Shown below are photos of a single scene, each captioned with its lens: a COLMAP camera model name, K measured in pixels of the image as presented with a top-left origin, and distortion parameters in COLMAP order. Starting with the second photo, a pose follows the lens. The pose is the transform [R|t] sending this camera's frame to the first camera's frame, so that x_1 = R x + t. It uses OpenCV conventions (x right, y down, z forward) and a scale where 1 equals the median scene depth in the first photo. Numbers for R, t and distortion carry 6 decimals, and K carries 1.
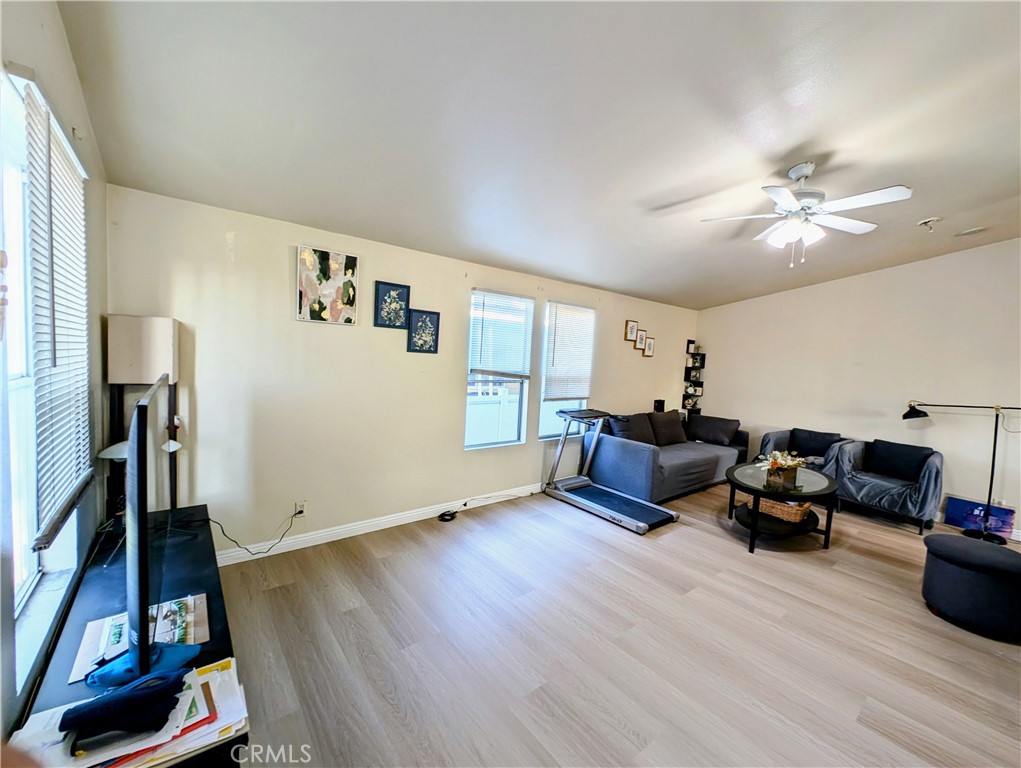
lens RADIAL K [[408.3, 0, 509.2], [0, 408.3, 386.6], [0, 0, 1]] dist [0.001610, 0.000082]
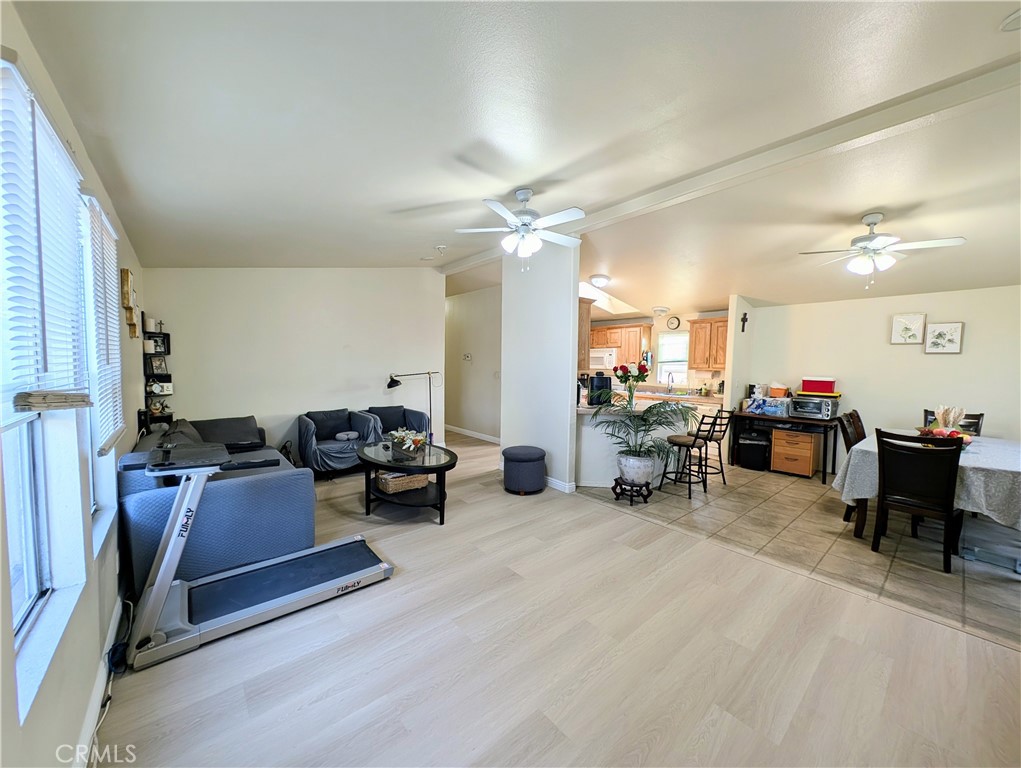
lens RADIAL K [[385.4, 0, 510.5], [0, 385.4, 384.0], [0, 0, 1]] dist [0.007902, -0.000066]
pose [[-0.039114, -0.109281, 0.993241, -0.329794], [0.057591, 0.992103, 0.111424, -0.056392], [-0.997574, 0.061559, -0.032511, 0.708921]]
